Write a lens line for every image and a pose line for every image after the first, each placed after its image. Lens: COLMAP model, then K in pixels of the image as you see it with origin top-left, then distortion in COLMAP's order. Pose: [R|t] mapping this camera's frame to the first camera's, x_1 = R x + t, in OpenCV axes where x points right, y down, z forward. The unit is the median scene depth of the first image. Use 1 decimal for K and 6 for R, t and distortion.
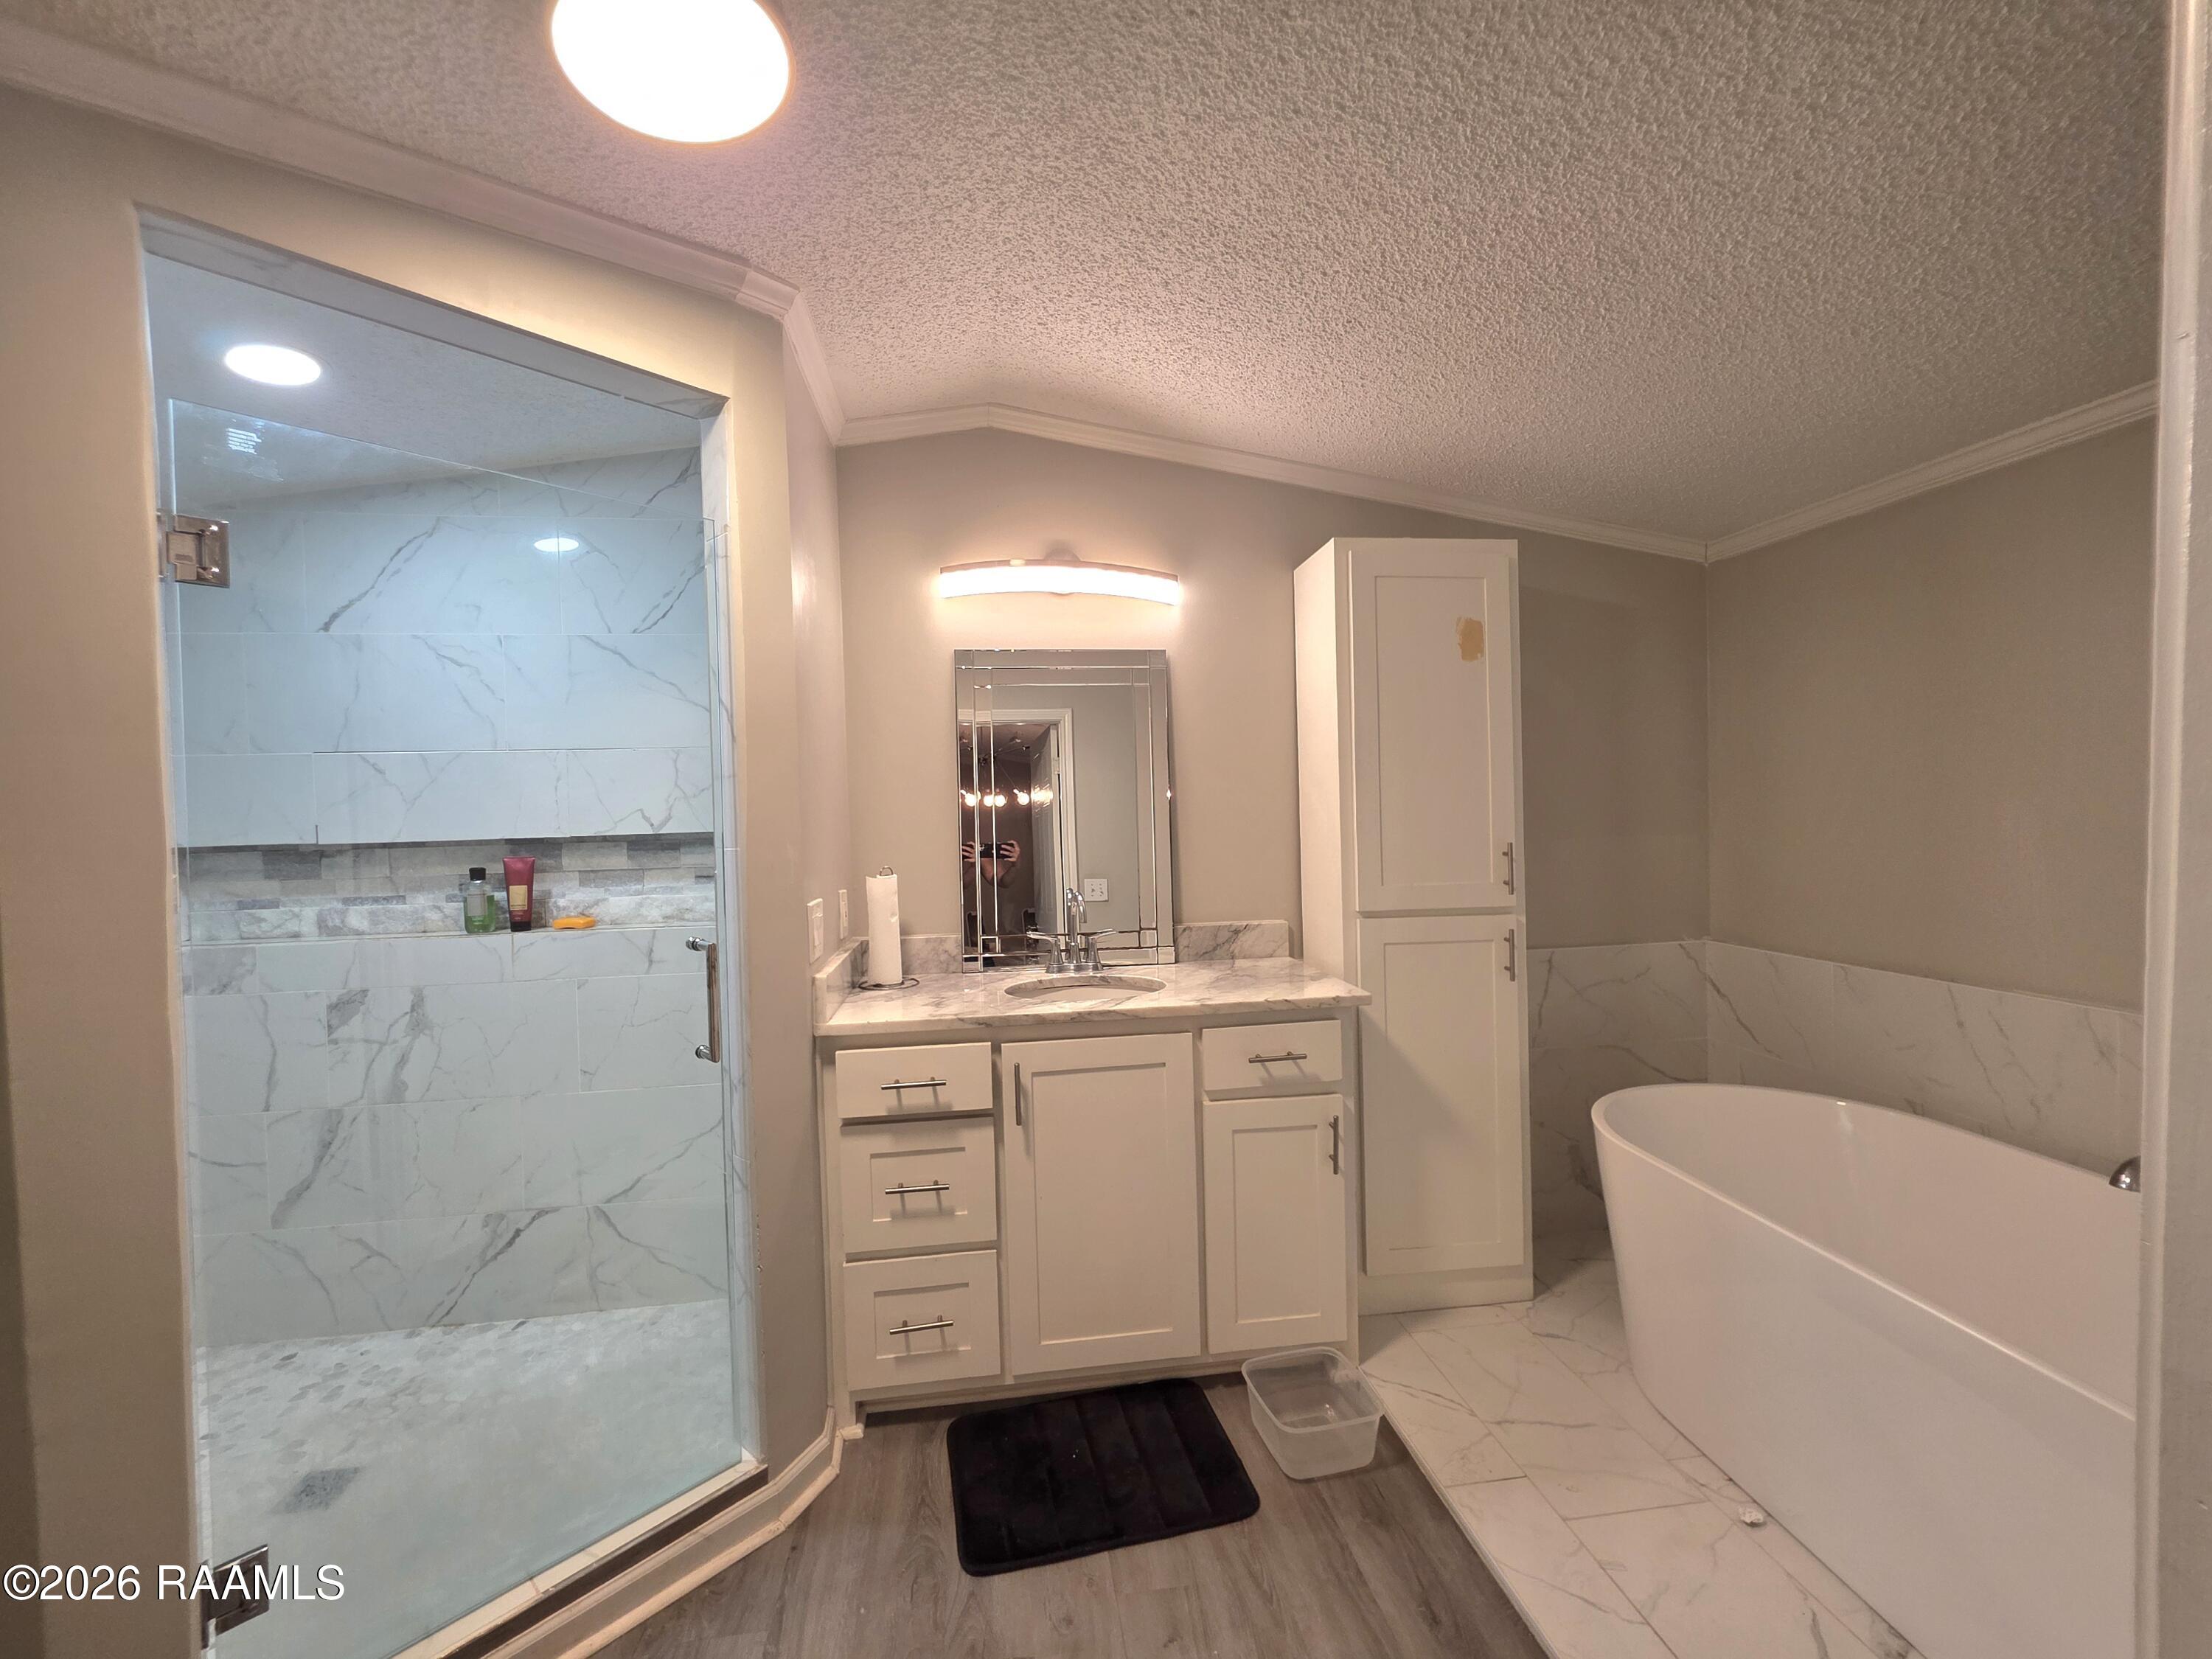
lens RADIAL K [[904.4, 0, 1108.9], [0, 904.4, 837.6], [0, 0, 1]] dist [0.000435, 0.000026]
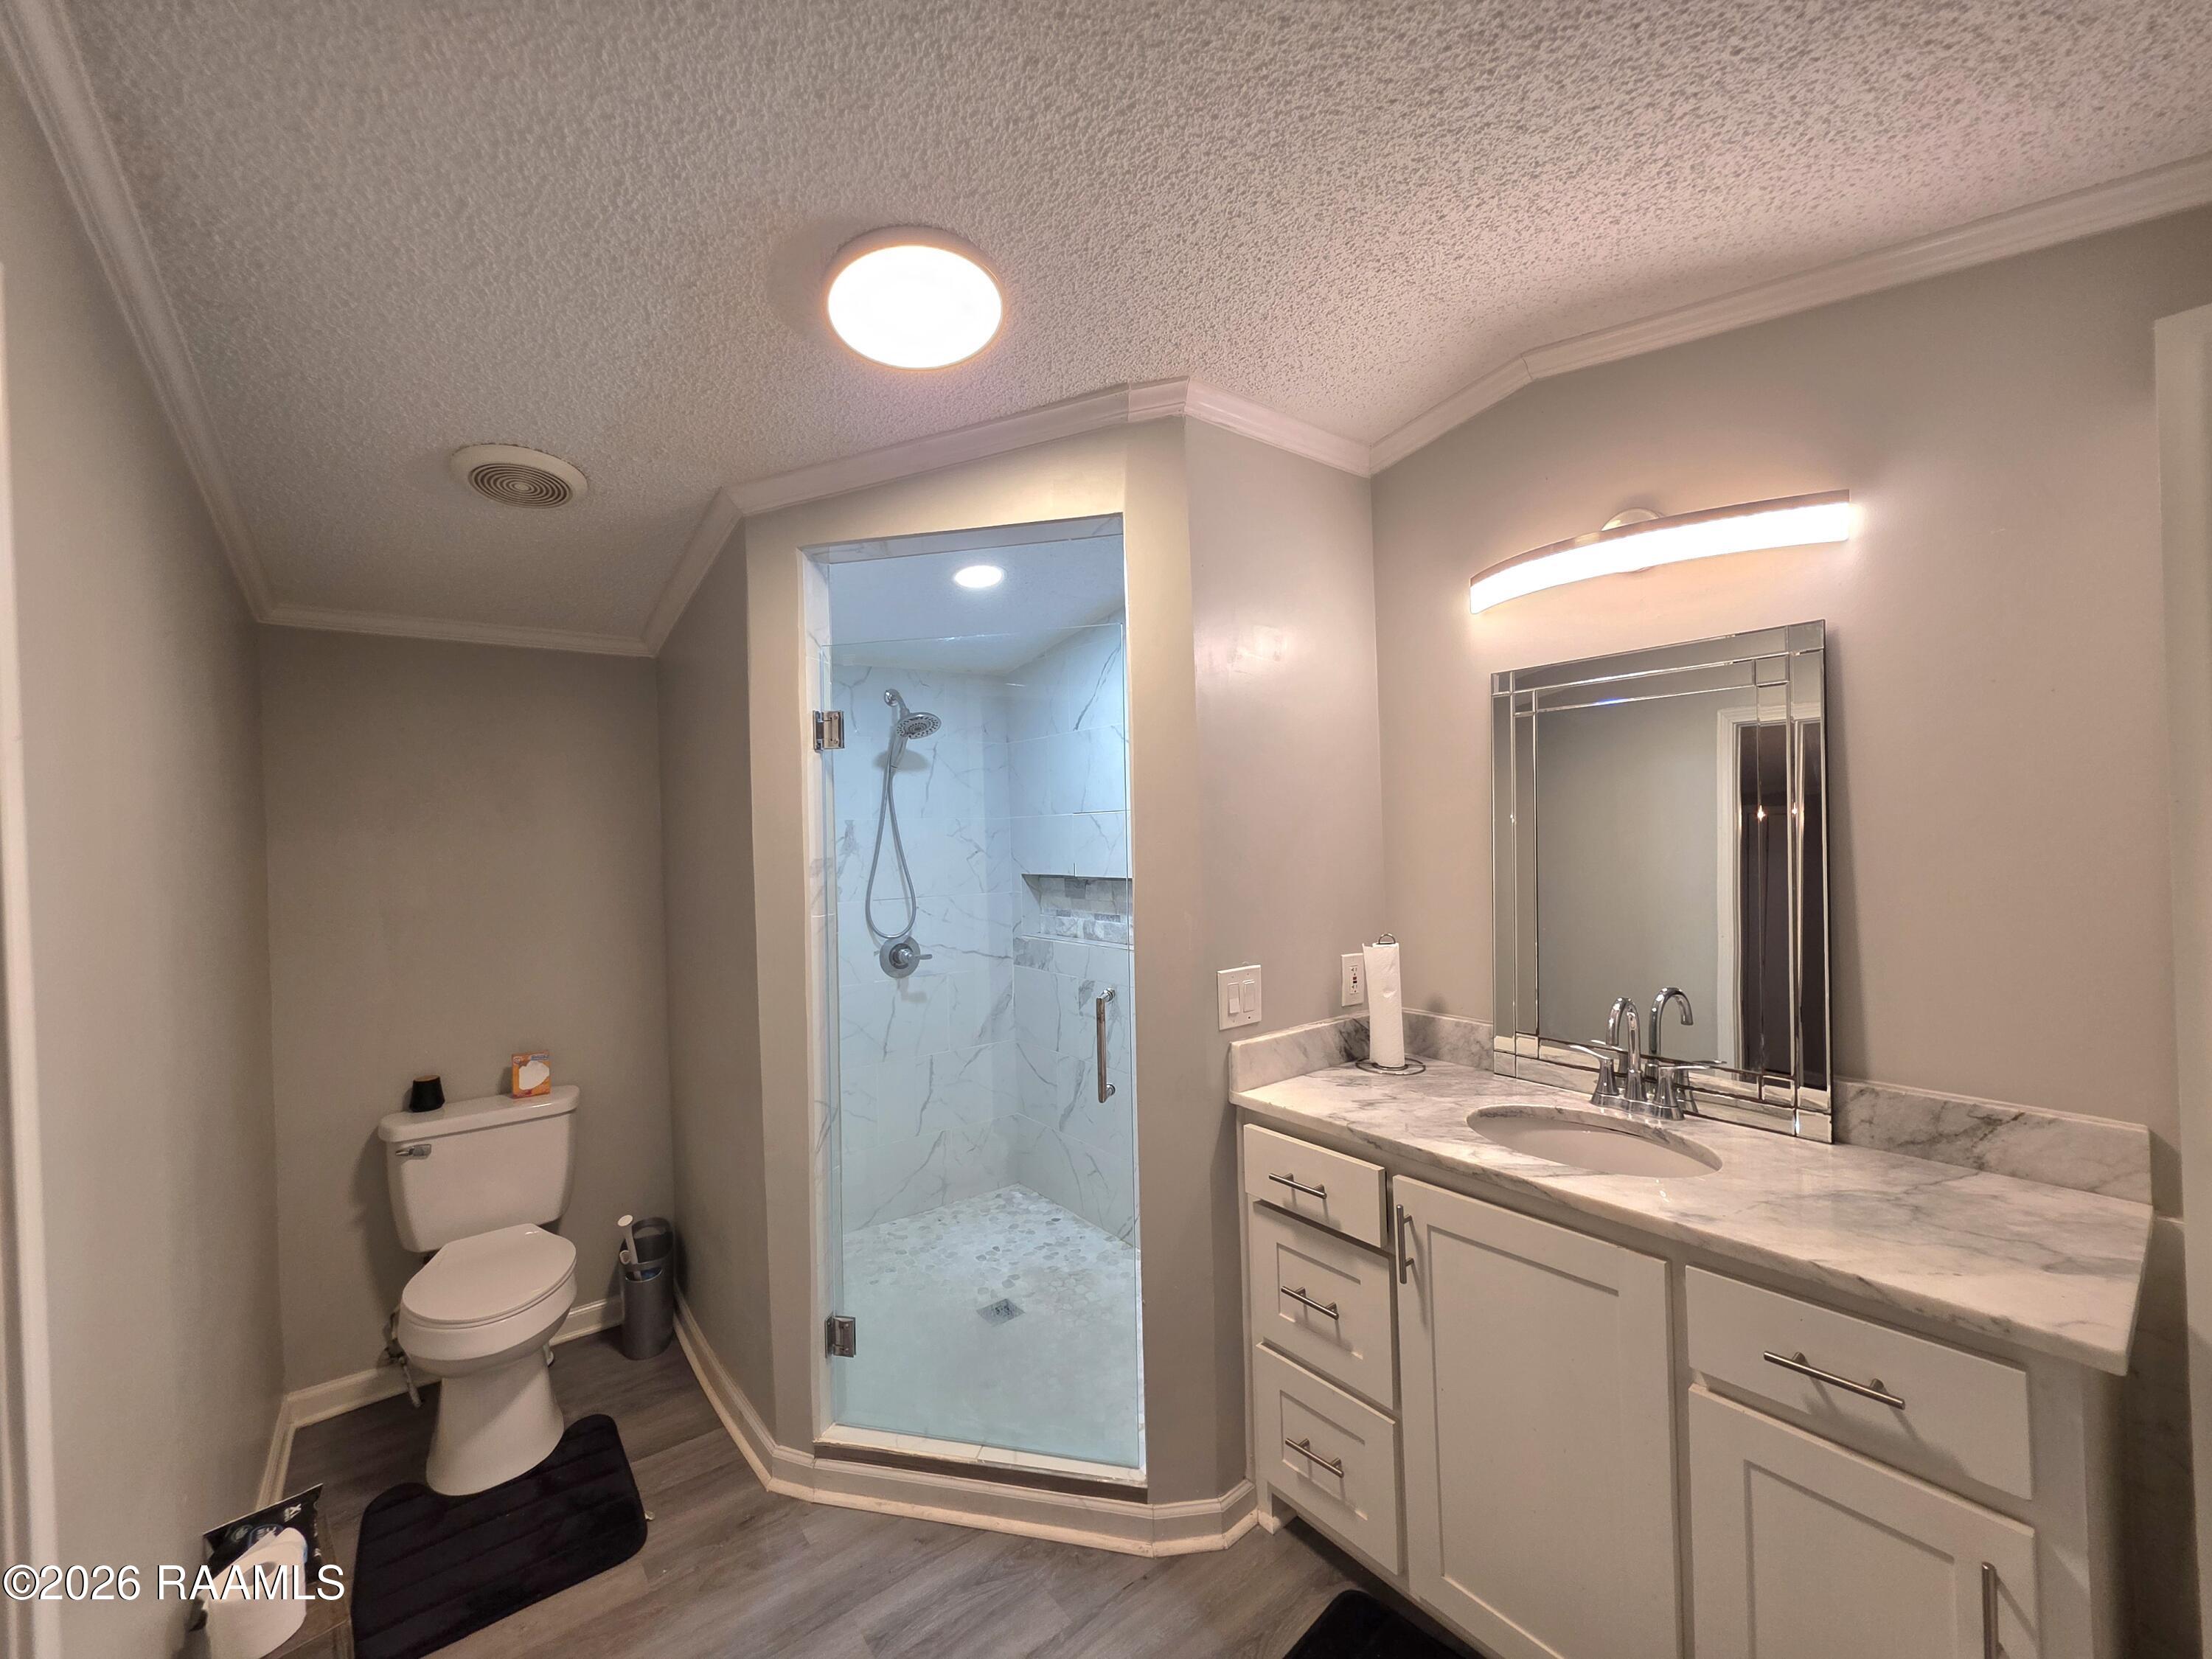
lens RADIAL K [[901.5, 0, 1086.1], [0, 901.5, 835.5], [0, 0, 1]] dist [0.000033, 0.000208]
pose [[0.480866, 0.014825, -0.876669, 0.437736], [-0.009931, 0.999885, 0.011461, -0.081526], [0.876738, 0.003195, 0.480958, 0.347933]]
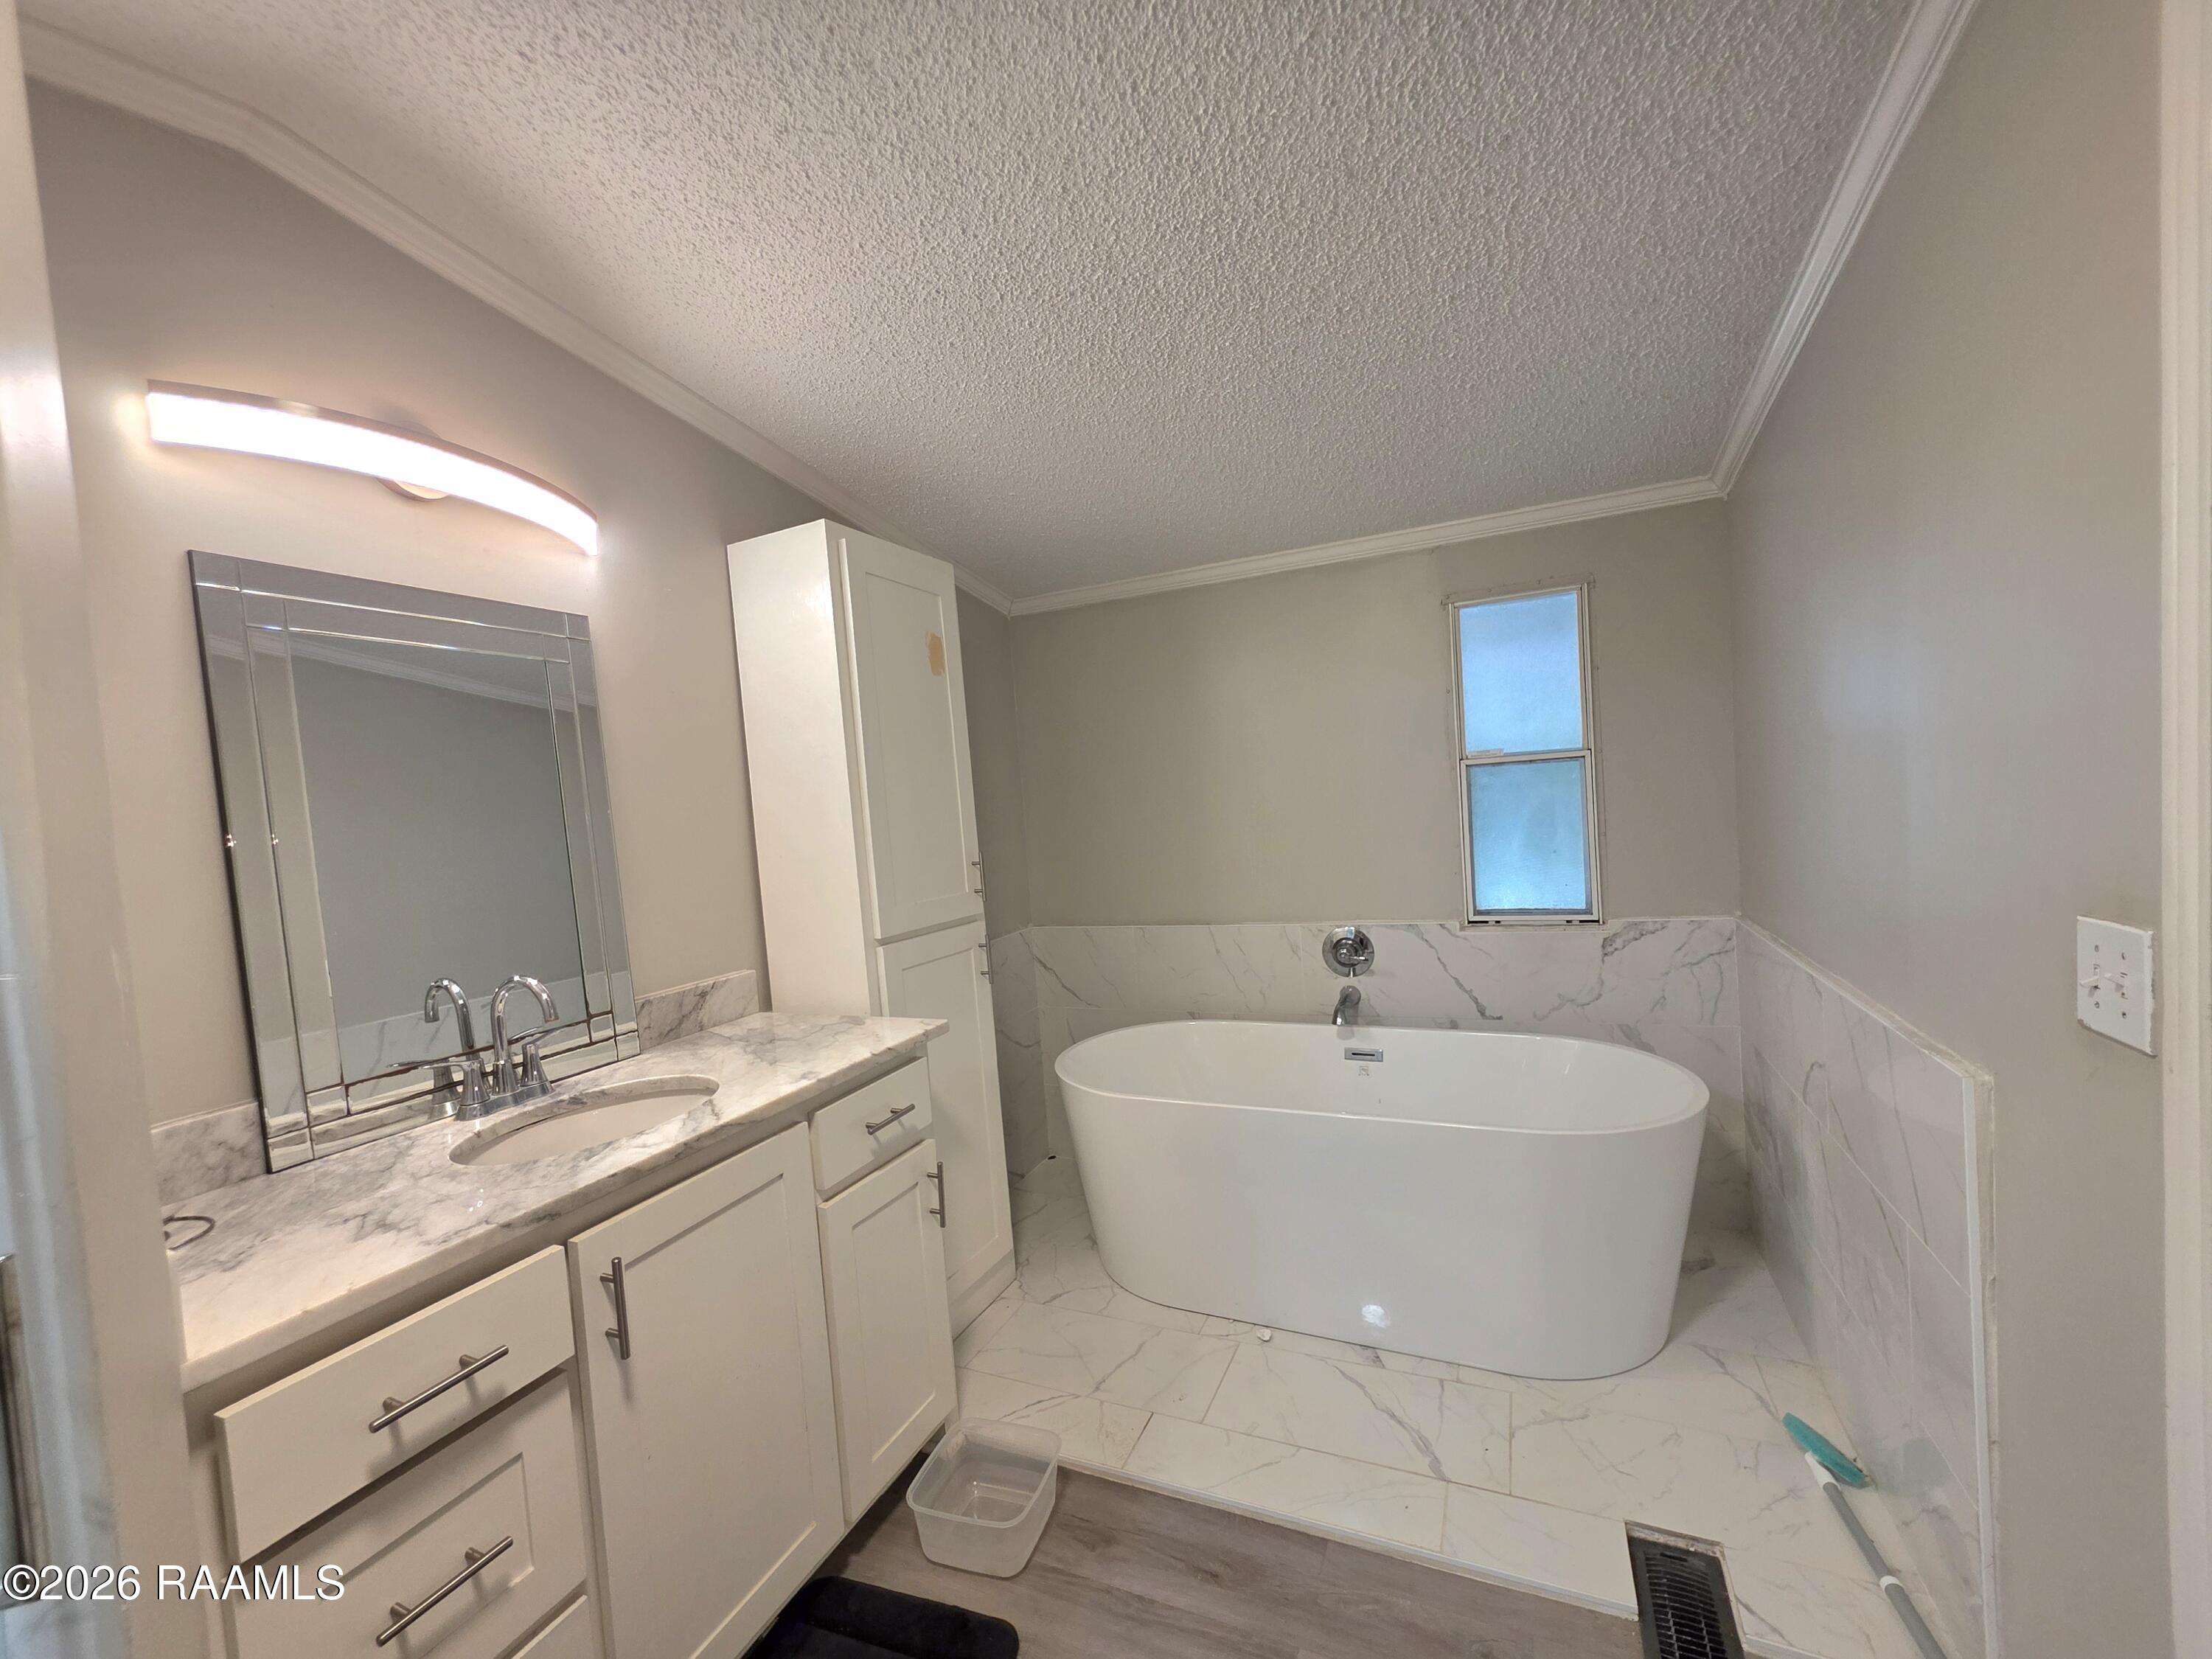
lens RADIAL K [[890.0, 0, 1115.1], [0, 890.0, 840.2], [0, 0, 1]] dist [-0.002126, 0.001037]
pose [[0.527474, -0.053642, 0.847876, -0.392999], [0.084073, 0.996402, 0.010735, -0.007552], [-0.845401, 0.065621, 0.530086, 0.362621]]
